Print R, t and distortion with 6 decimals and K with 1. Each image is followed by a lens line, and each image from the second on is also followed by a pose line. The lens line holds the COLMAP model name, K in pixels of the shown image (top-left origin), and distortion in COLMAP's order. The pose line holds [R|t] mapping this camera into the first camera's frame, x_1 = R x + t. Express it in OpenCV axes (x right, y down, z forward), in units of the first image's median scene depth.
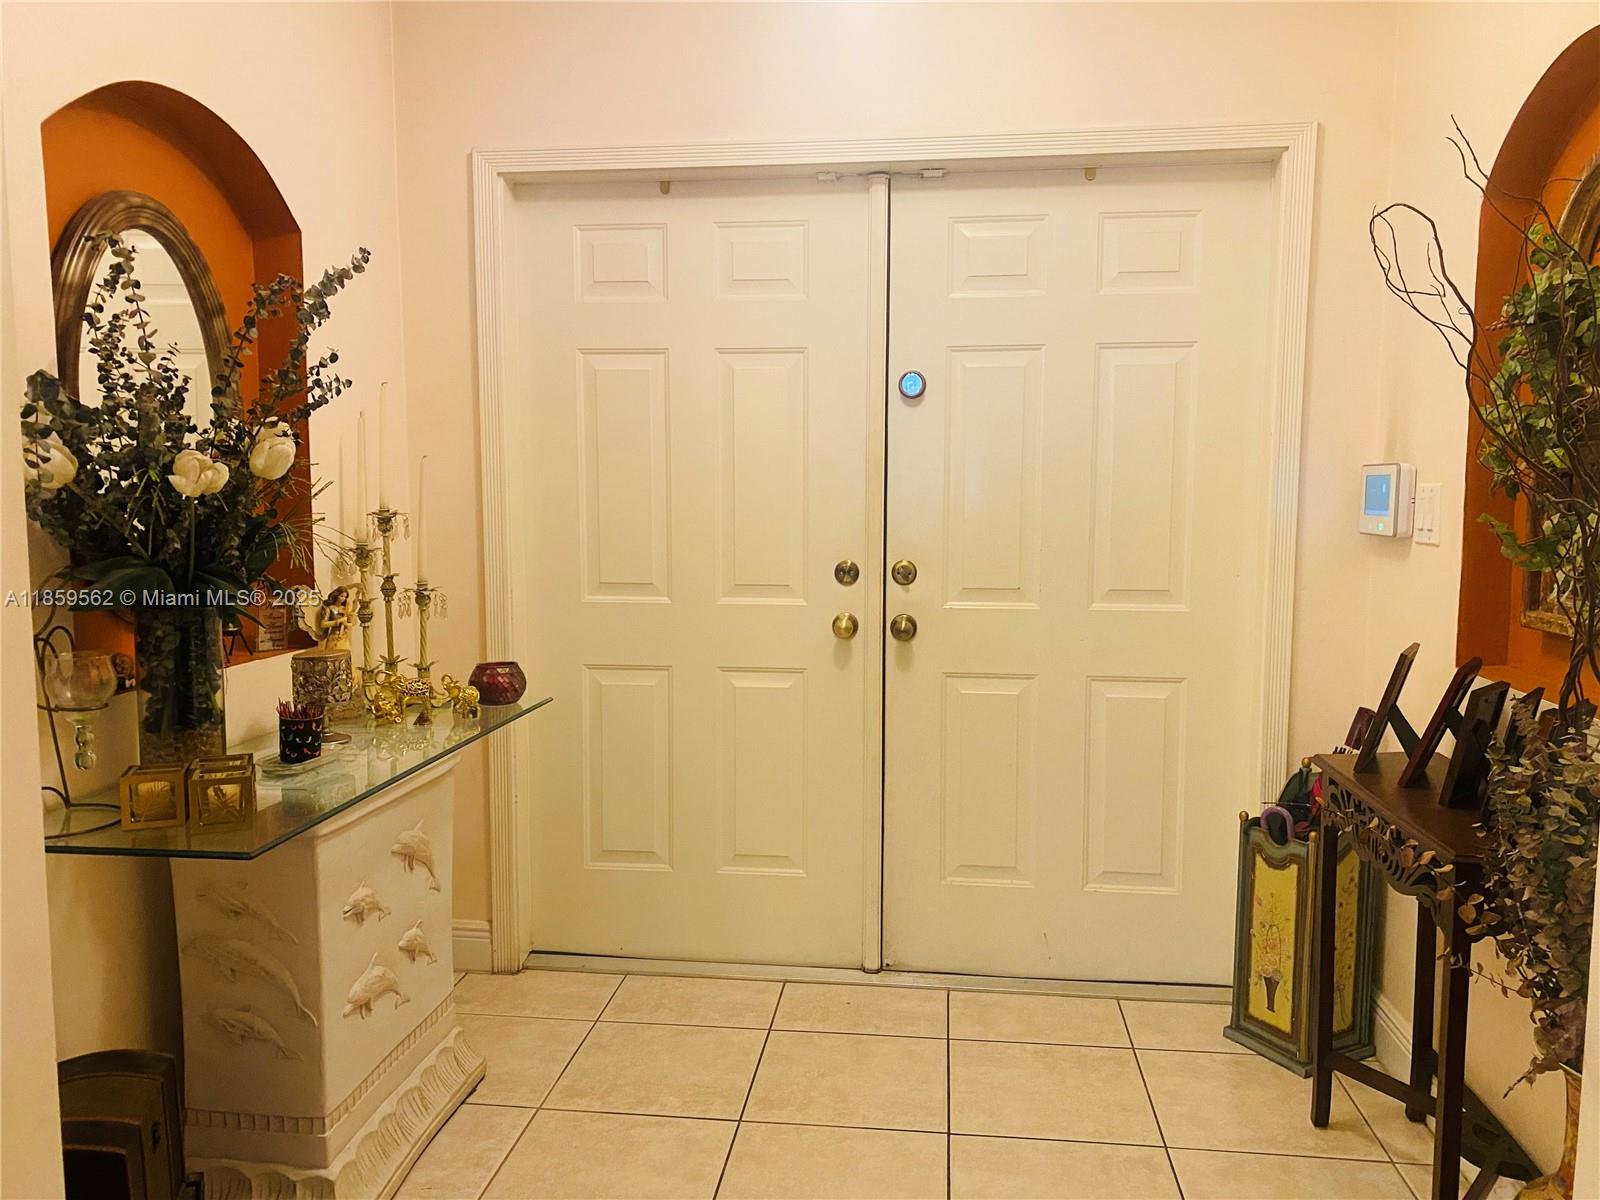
lens RADIAL K [[1226.8, 0, 817.1], [0, 1226.8, 595.0], [0, 0, 1]] dist [0.036249, -0.035652]
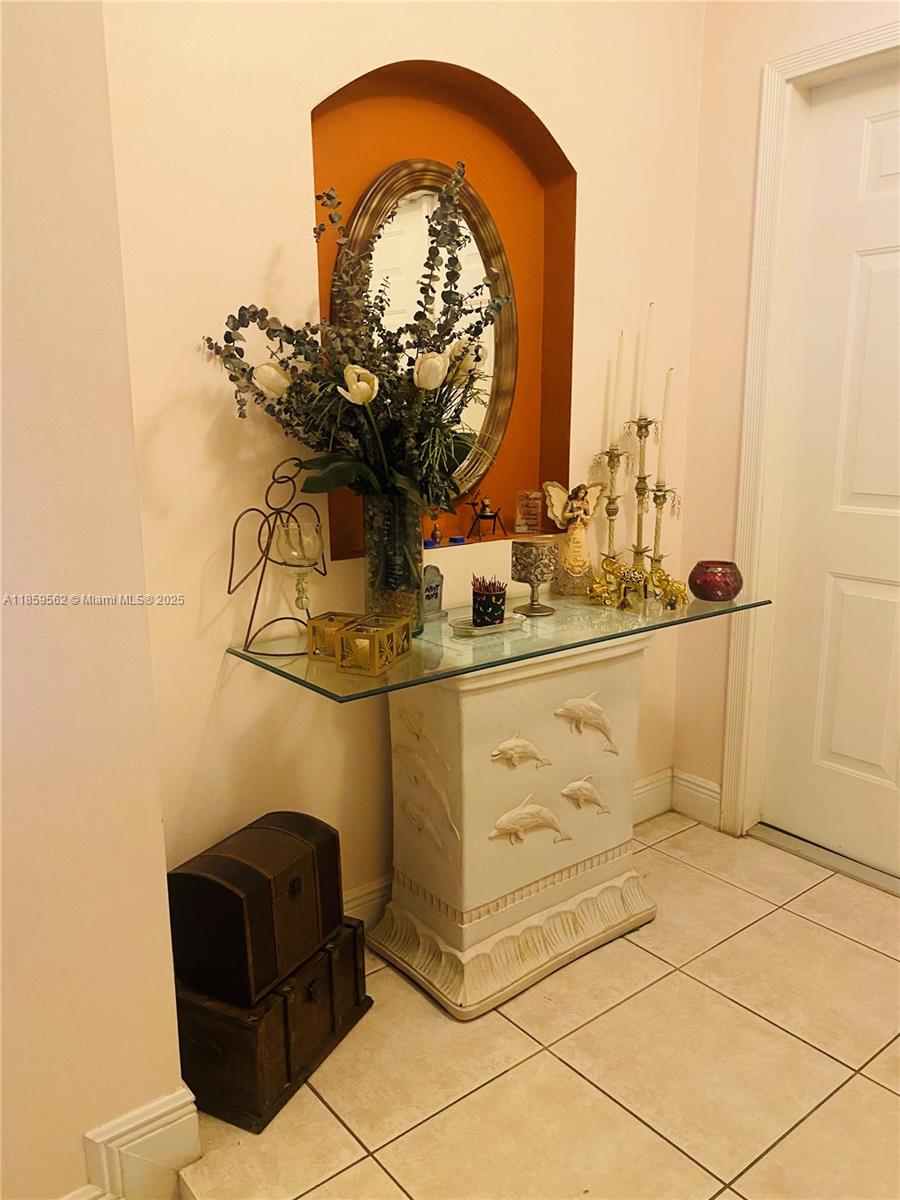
lens RADIAL K [[920.1, 0, 444.4], [0, 920.1, 599.6], [0, 0, 1]] dist [0.036249, -0.035652]
pose [[0.706224, 0.132913, -0.695401, 0.161733], [-0.051769, 0.989285, 0.136509, -0.011860], [0.706093, -0.060406, 0.705537, 0.296663]]
